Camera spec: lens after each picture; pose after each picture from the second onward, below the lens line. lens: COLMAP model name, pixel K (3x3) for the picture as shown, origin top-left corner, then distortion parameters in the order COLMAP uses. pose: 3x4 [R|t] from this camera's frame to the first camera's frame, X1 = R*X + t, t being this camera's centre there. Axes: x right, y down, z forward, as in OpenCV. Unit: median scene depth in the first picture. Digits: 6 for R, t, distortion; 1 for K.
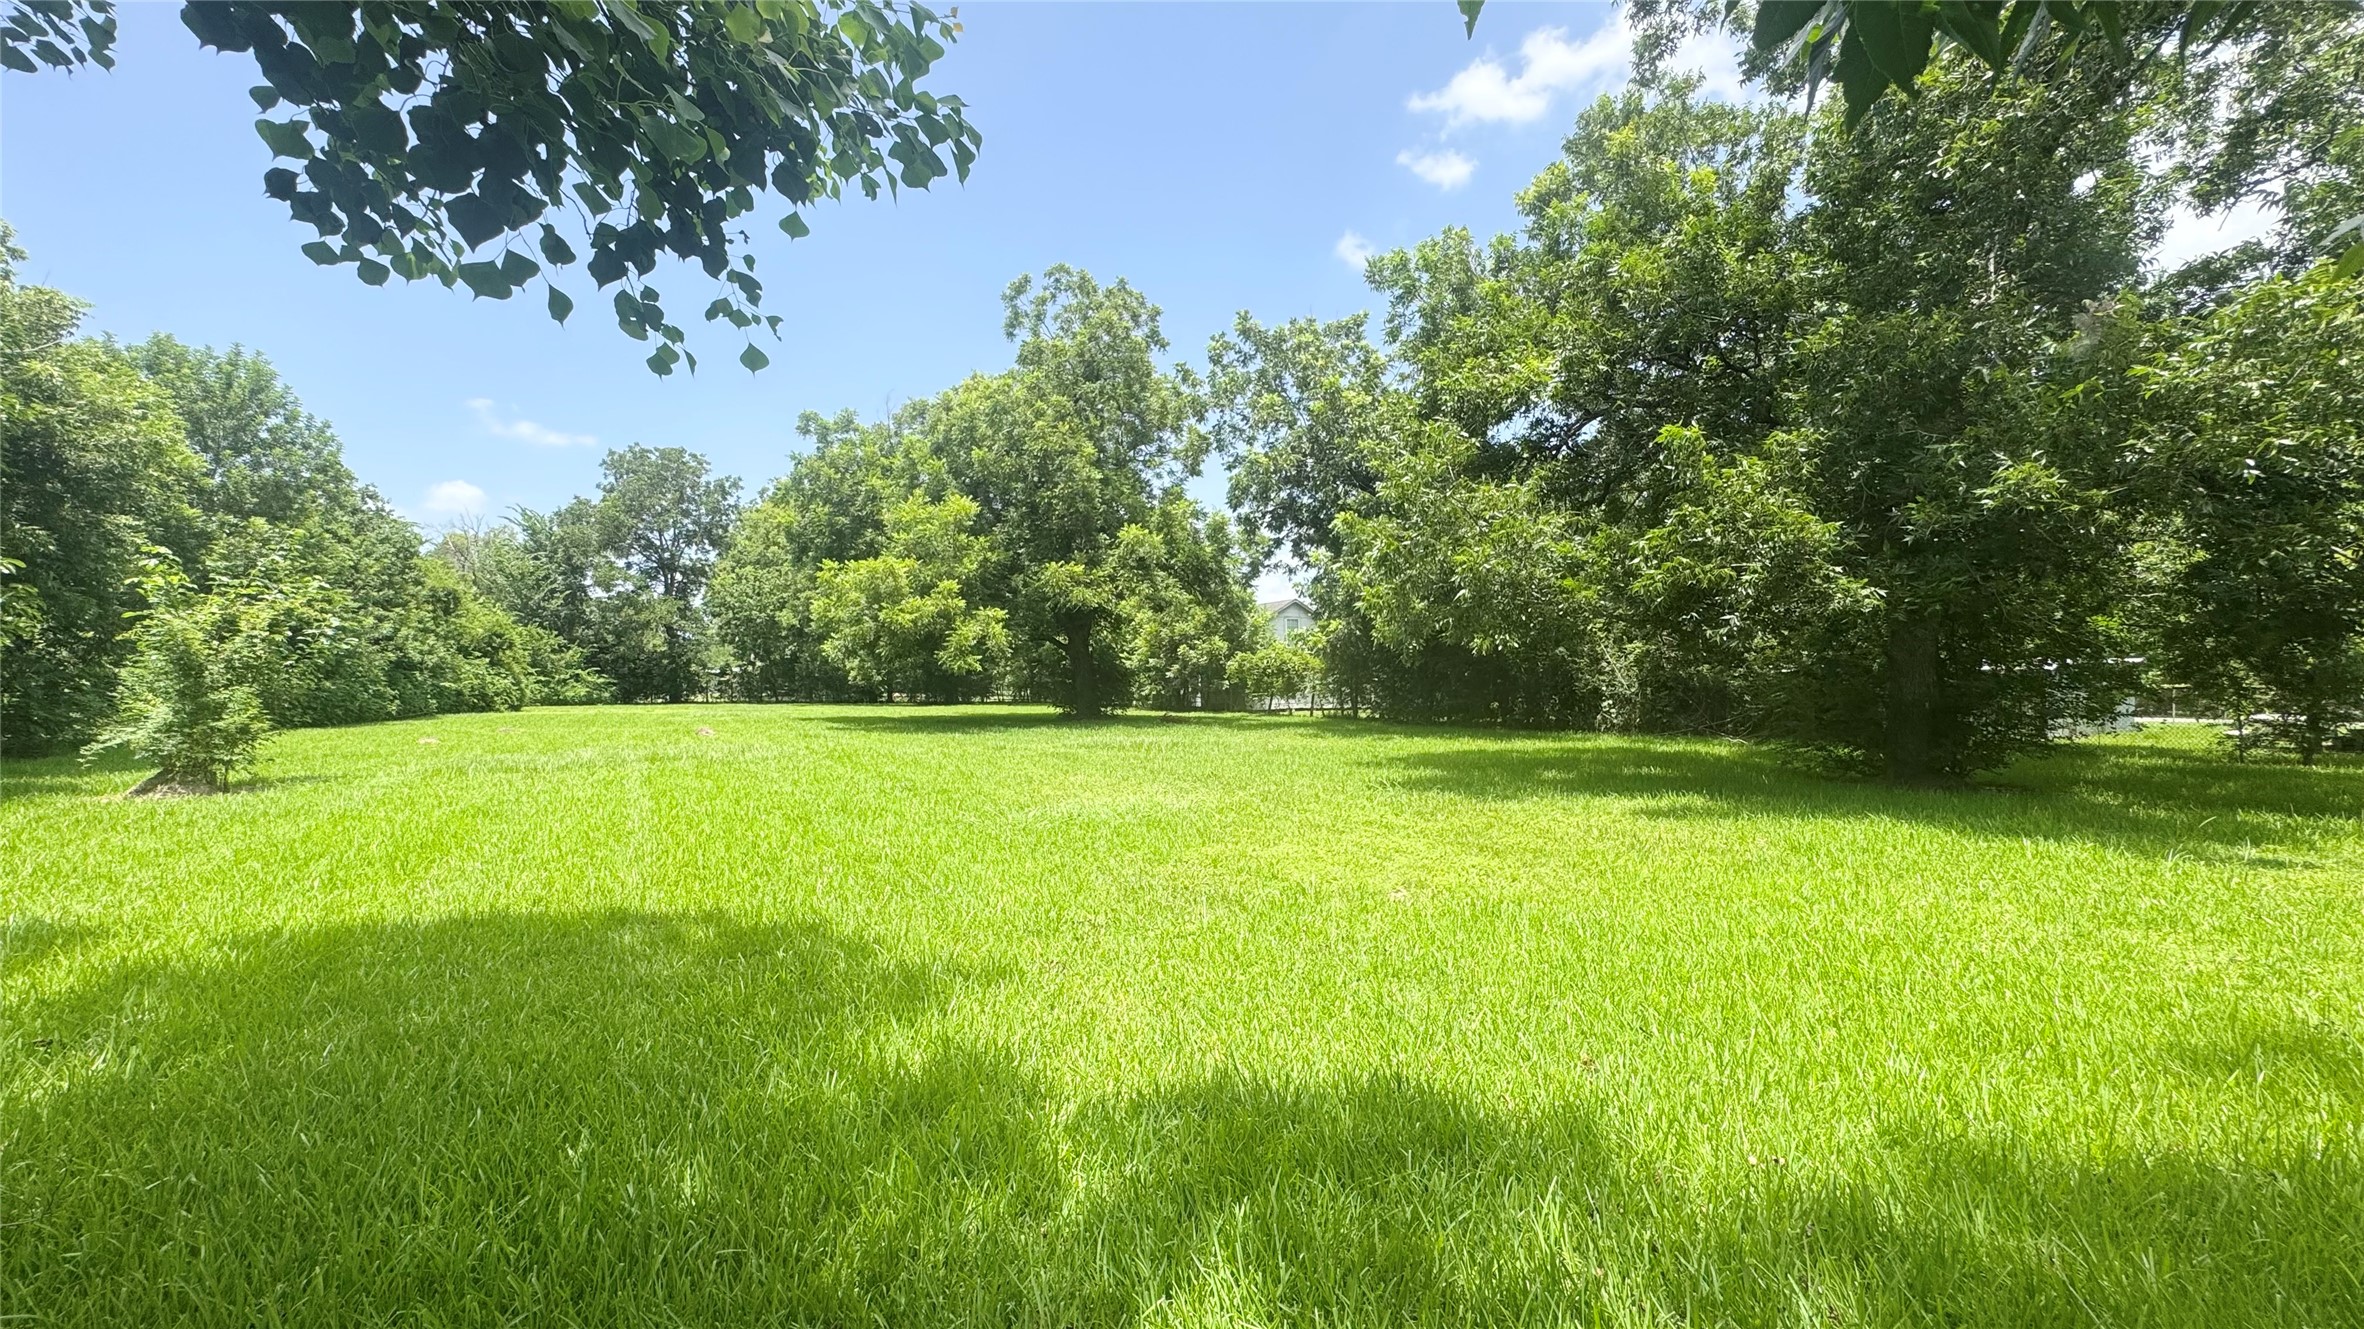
lens RADIAL K [[944.6, 0, 1194.2], [0, 944.6, 659.7], [0, 0, 1]] dist [-0.003199, 0.000285]
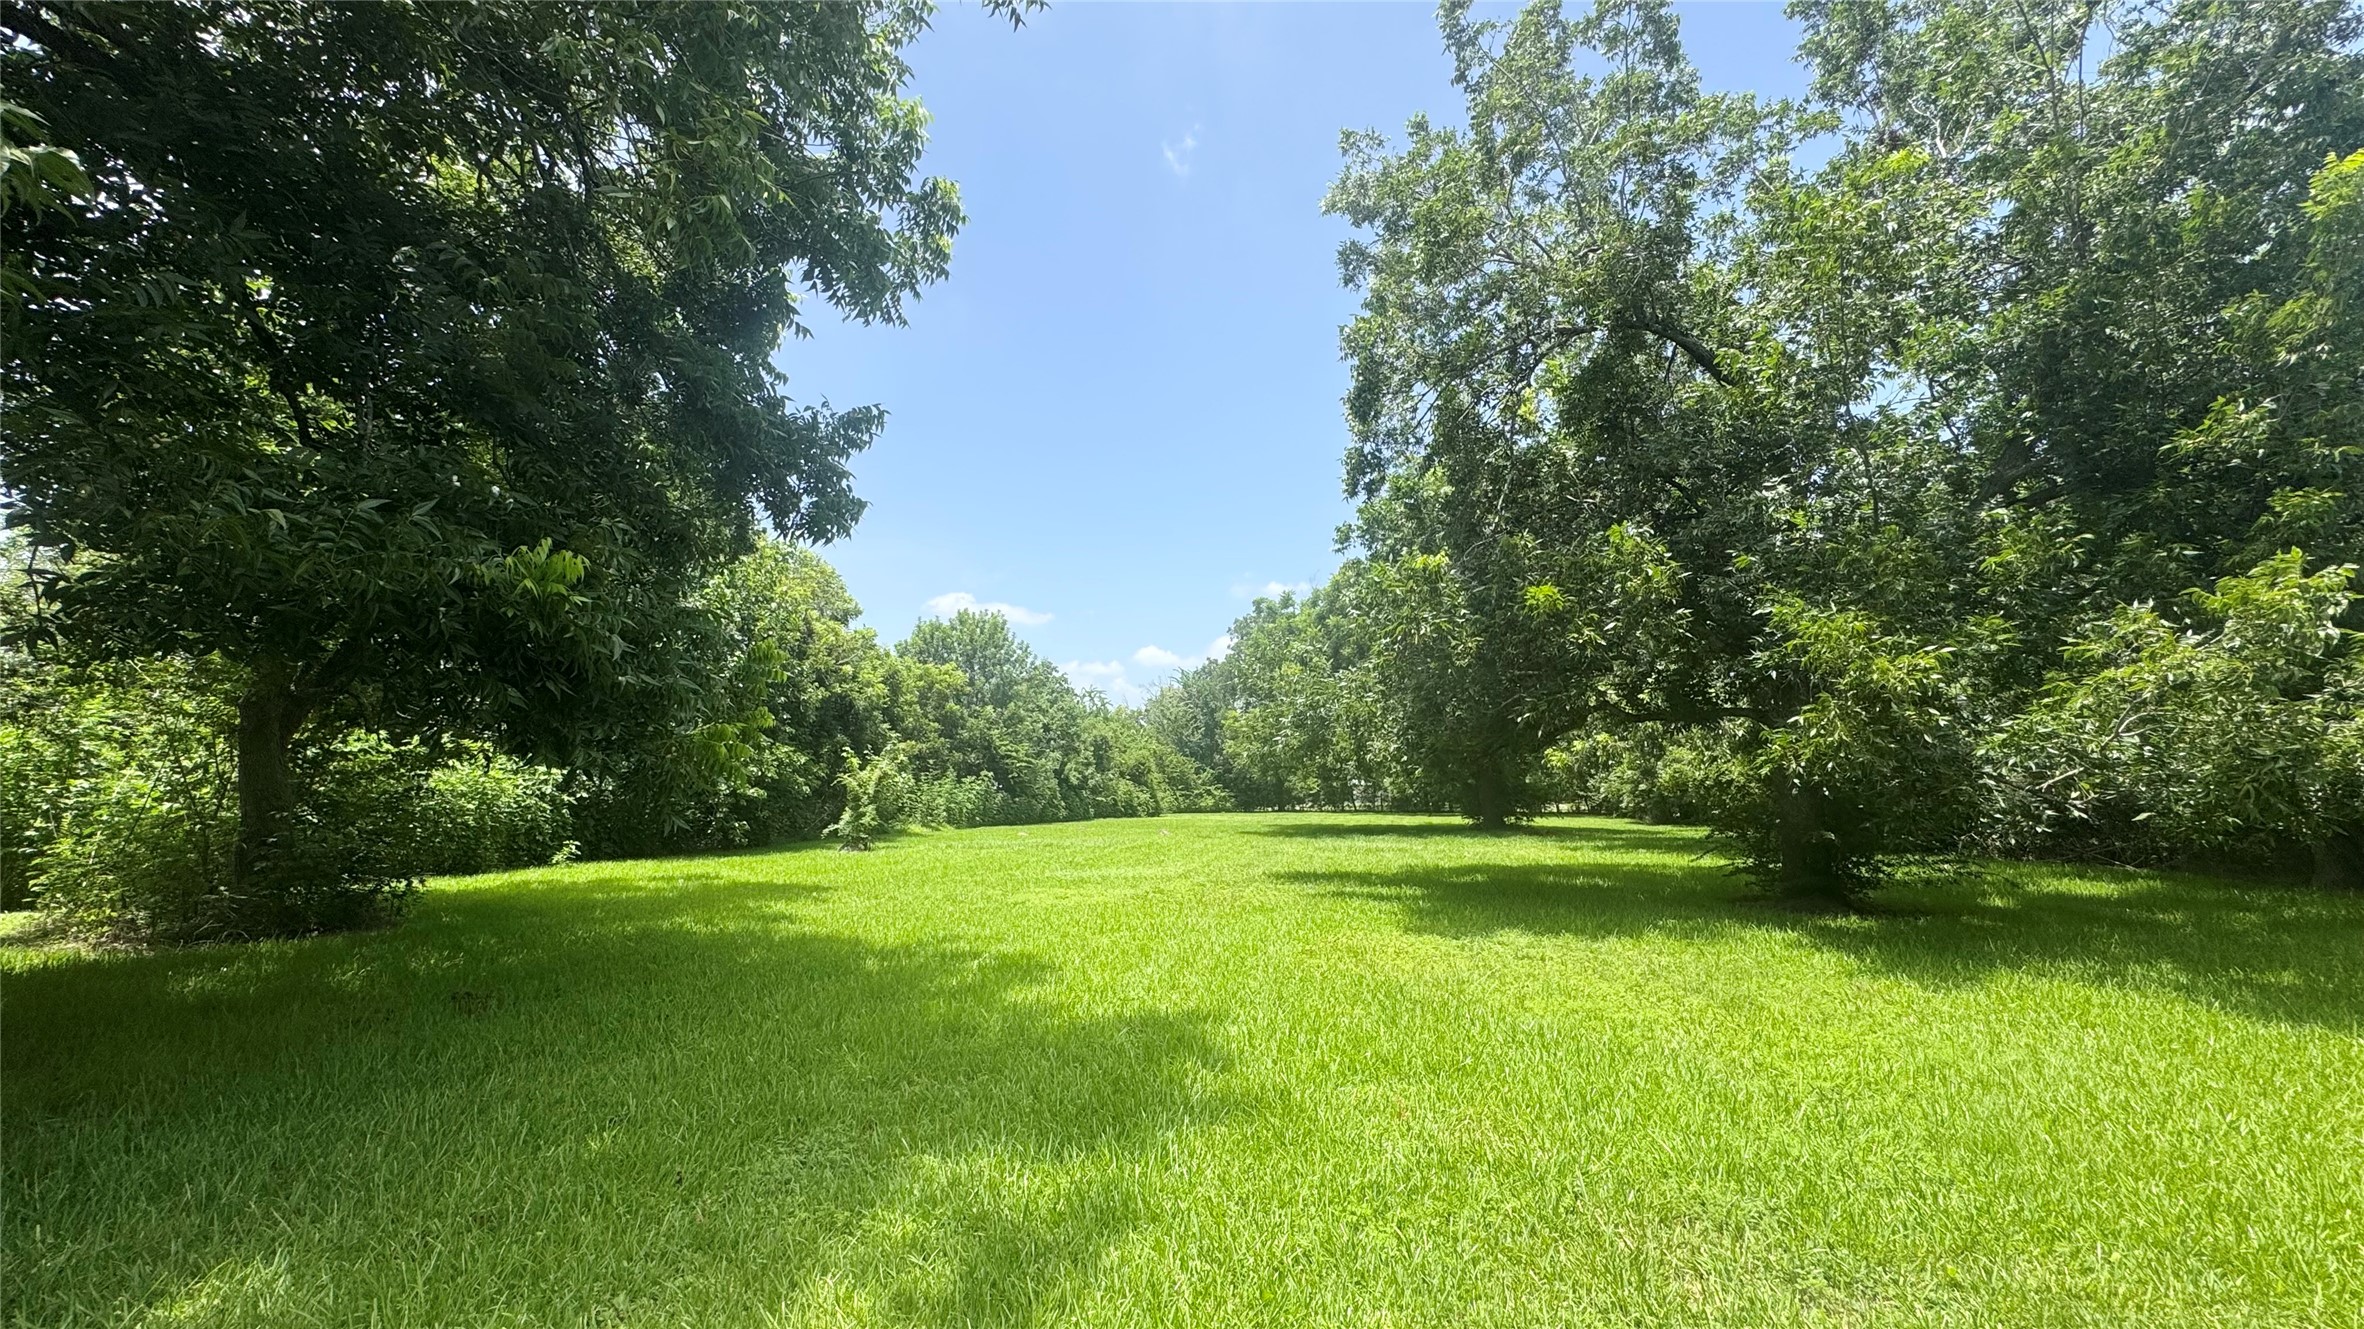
lens RADIAL K [[944.6, 0, 1206.8], [0, 944.6, 671.1], [0, 0, 1]] dist [-0.003199, 0.000285]
pose [[0.766242, -0.085457, -0.636844, 0.216908], [0.020243, 0.993835, -0.109004, -0.005839], [0.642233, 0.070632, 0.763248, -0.043987]]
